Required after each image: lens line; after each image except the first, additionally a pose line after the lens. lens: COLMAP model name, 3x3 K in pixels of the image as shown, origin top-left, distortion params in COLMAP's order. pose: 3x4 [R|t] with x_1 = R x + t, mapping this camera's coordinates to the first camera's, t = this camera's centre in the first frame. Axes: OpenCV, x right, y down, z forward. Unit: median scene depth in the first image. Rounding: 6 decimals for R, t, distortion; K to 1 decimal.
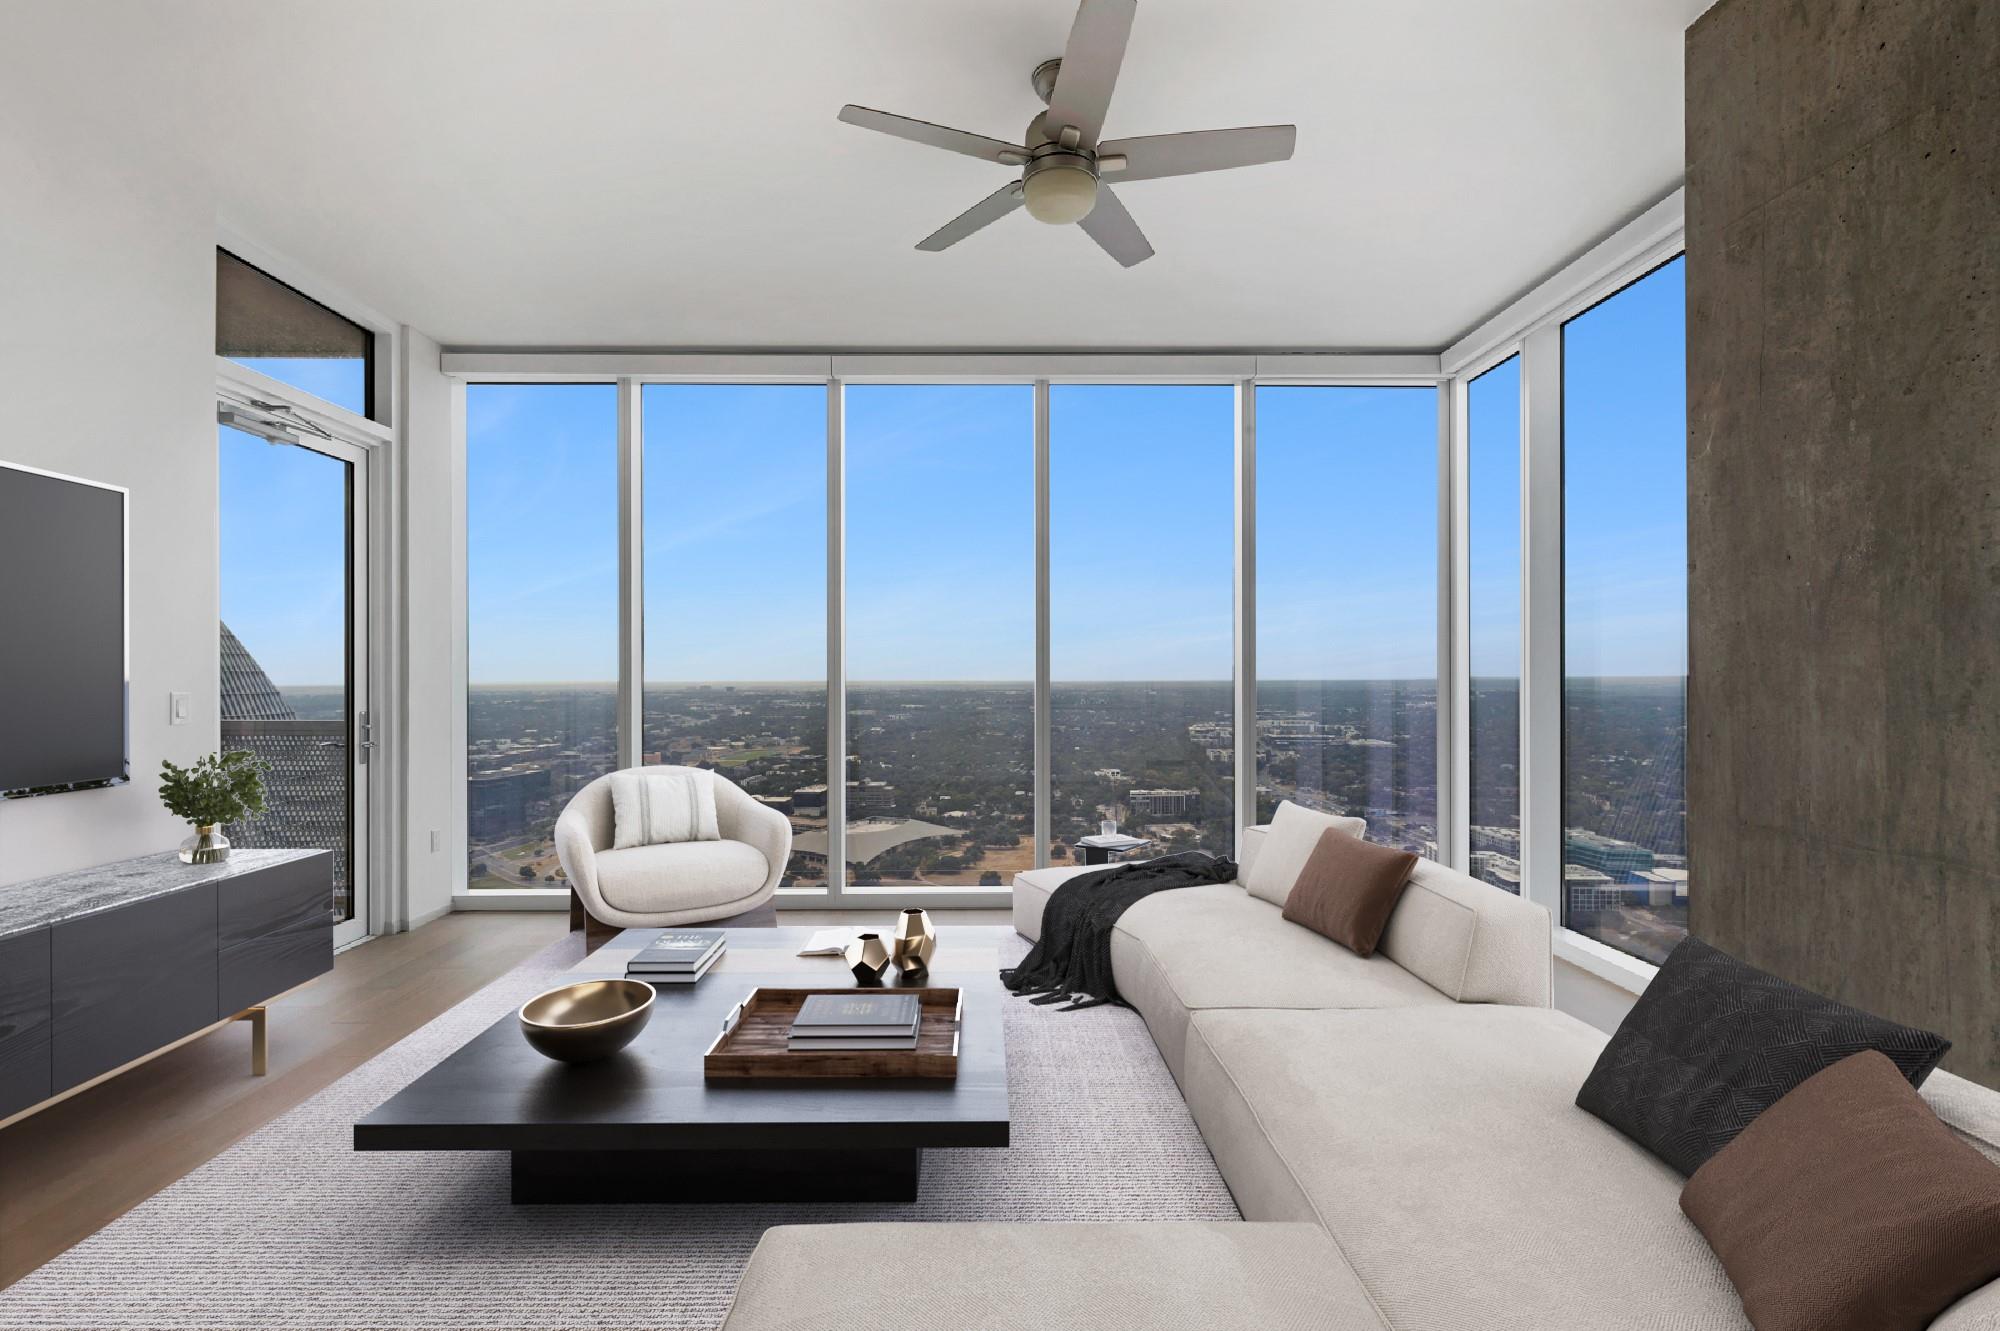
lens RADIAL K [[854.0, 0, 988.9], [0, 854.0, 671.9], [0, 0, 1]] dist [0.002107, 0.000629]
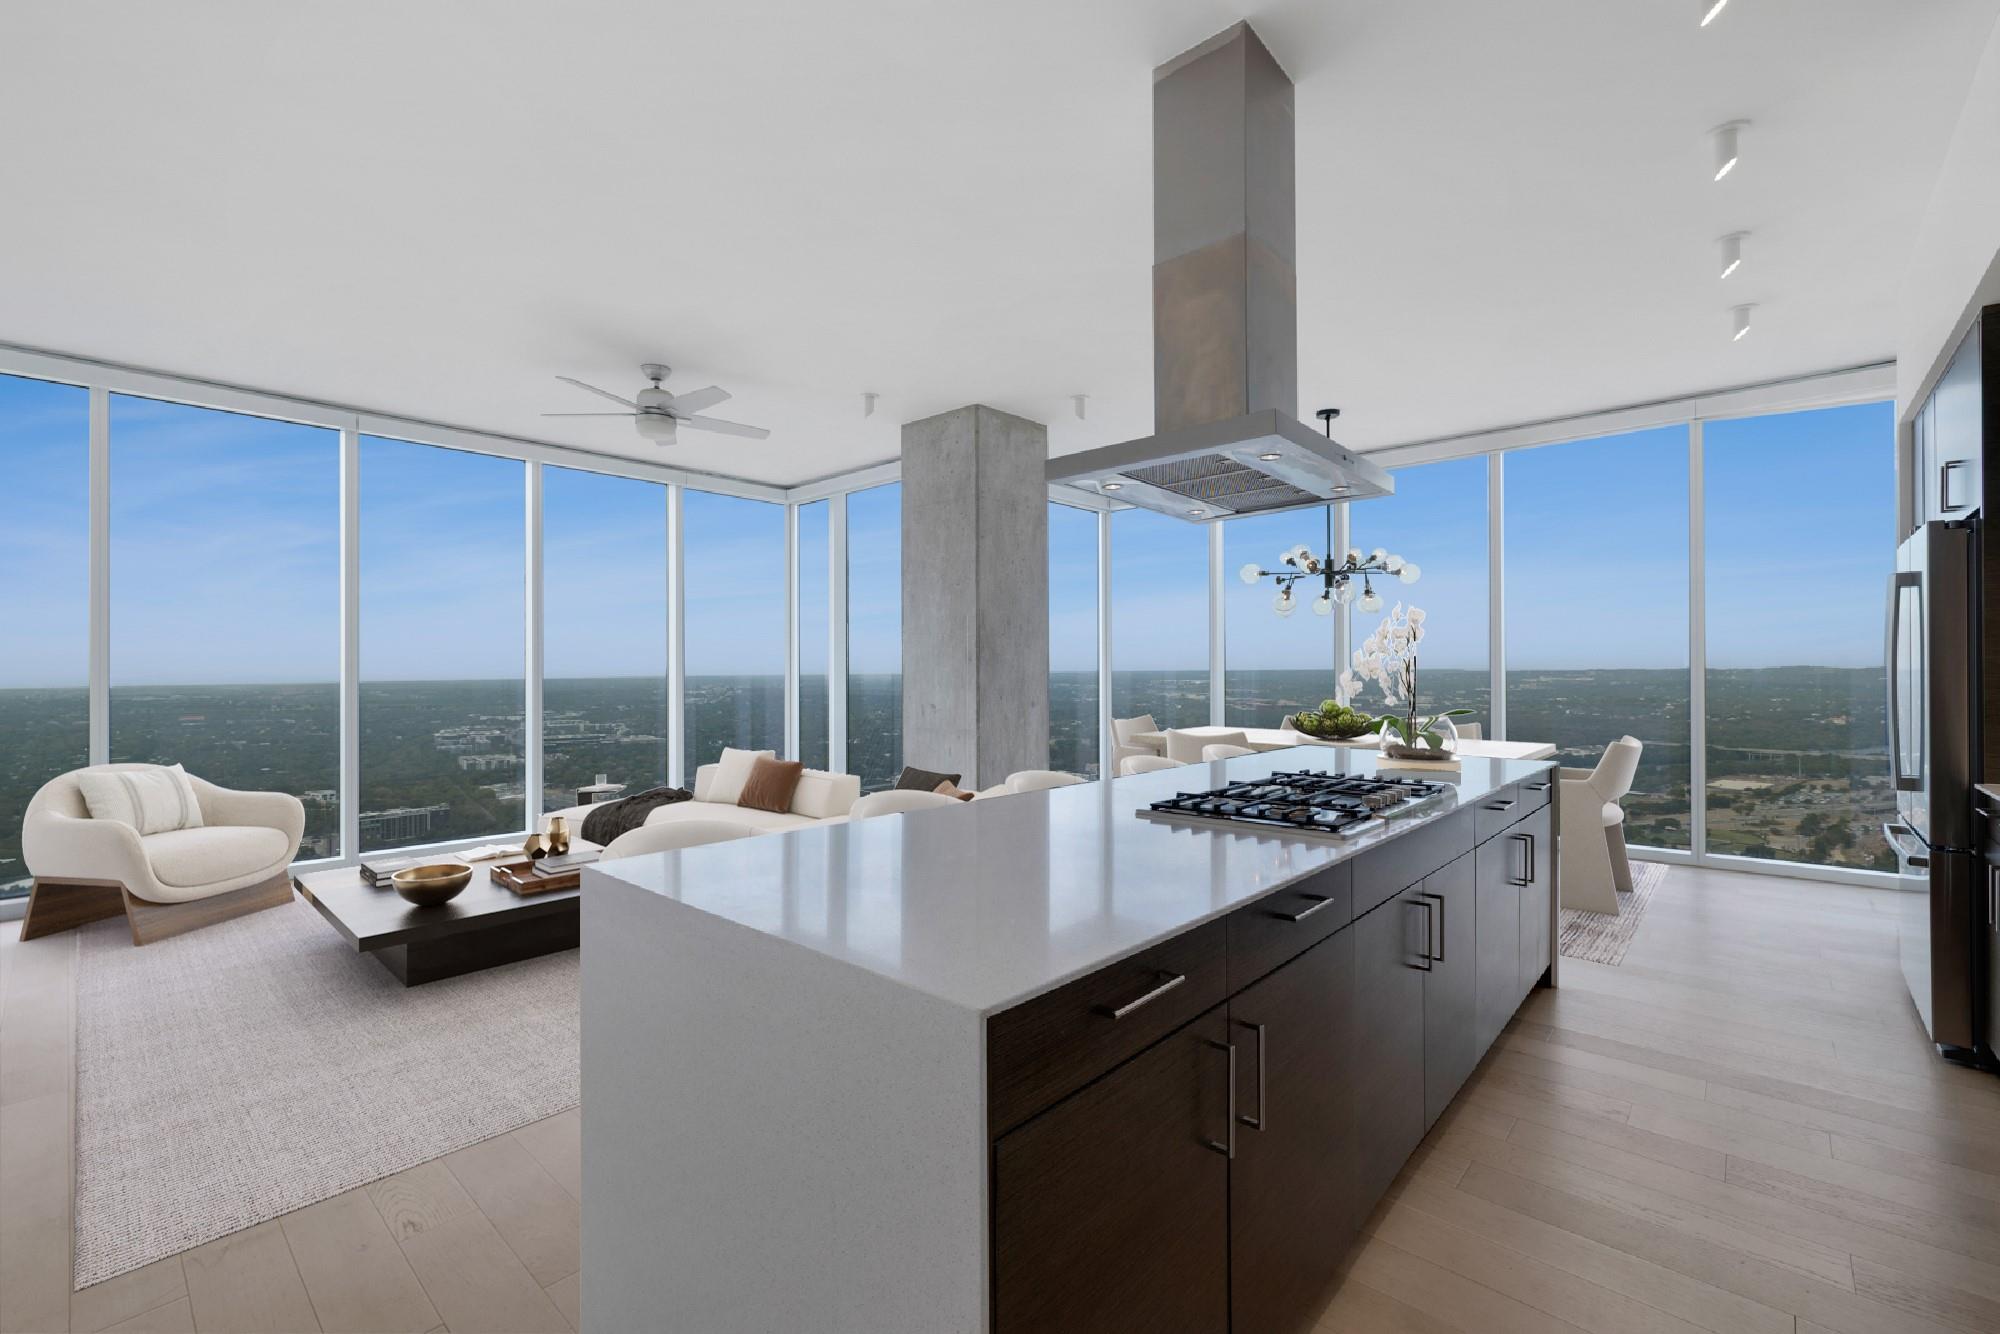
lens RADIAL K [[854.0, 0, 991.1], [0, 854.0, 662.0], [0, 0, 1]] dist [0.002107, 0.000629]
pose [[0.688690, 0.005870, 0.725032, -0.368546], [0.000365, 0.999964, -0.008442, -0.005206], [-0.725056, 0.006079, 0.688663, -0.411544]]
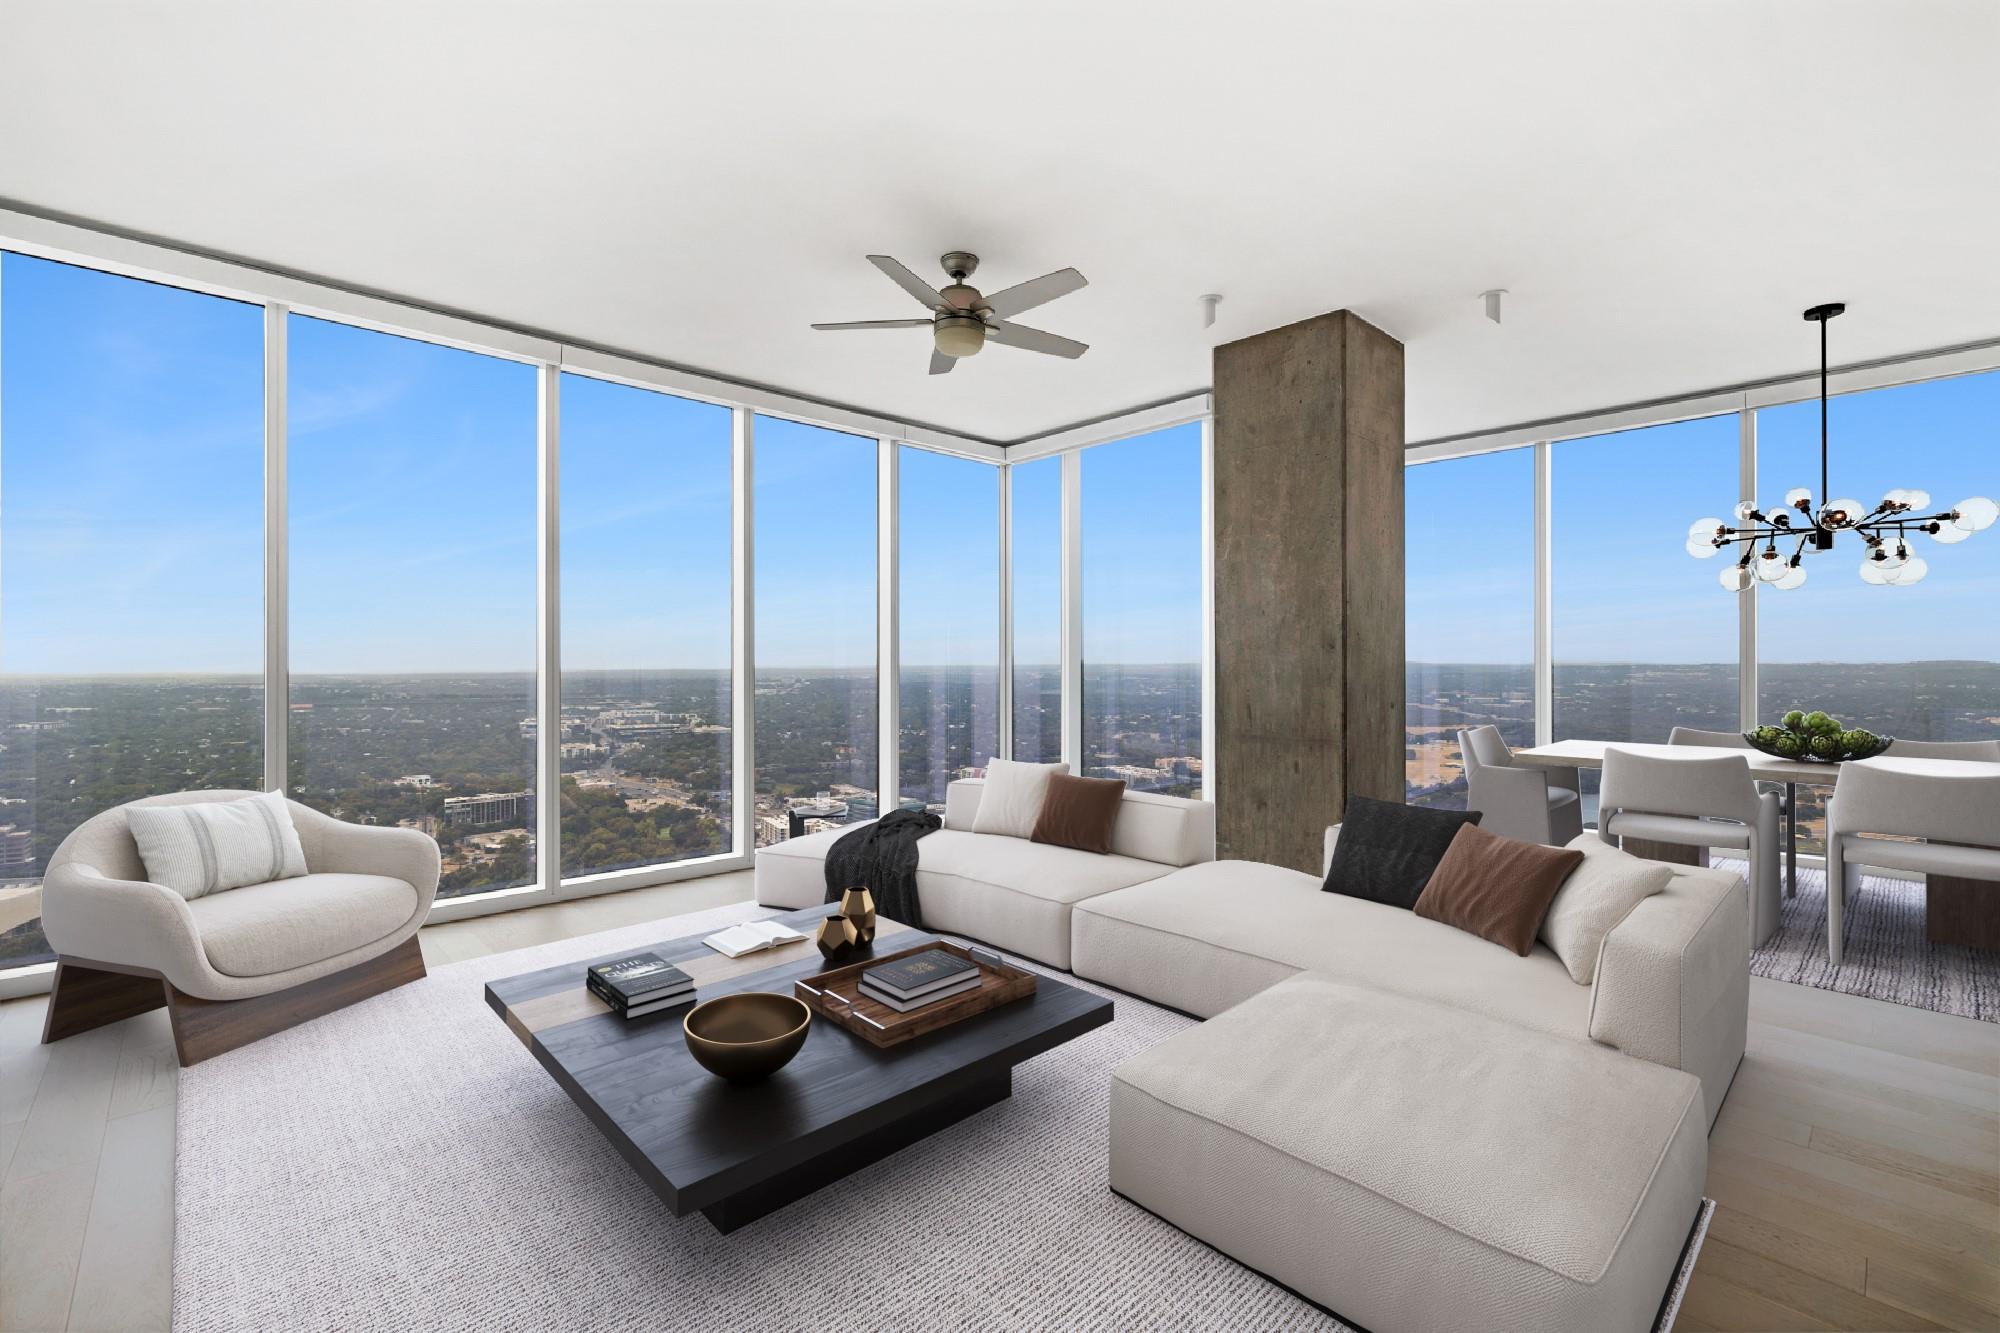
lens RADIAL K [[854.0, 0, 985.2], [0, 854.0, 651.9], [0, 0, 1]] dist [0.002107, 0.000629]
pose [[0.742716, 0.009657, 0.669537, -0.398493], [-0.002401, 0.999928, -0.011759, -0.001961], [-0.669603, 0.007126, 0.742685, -0.056165]]
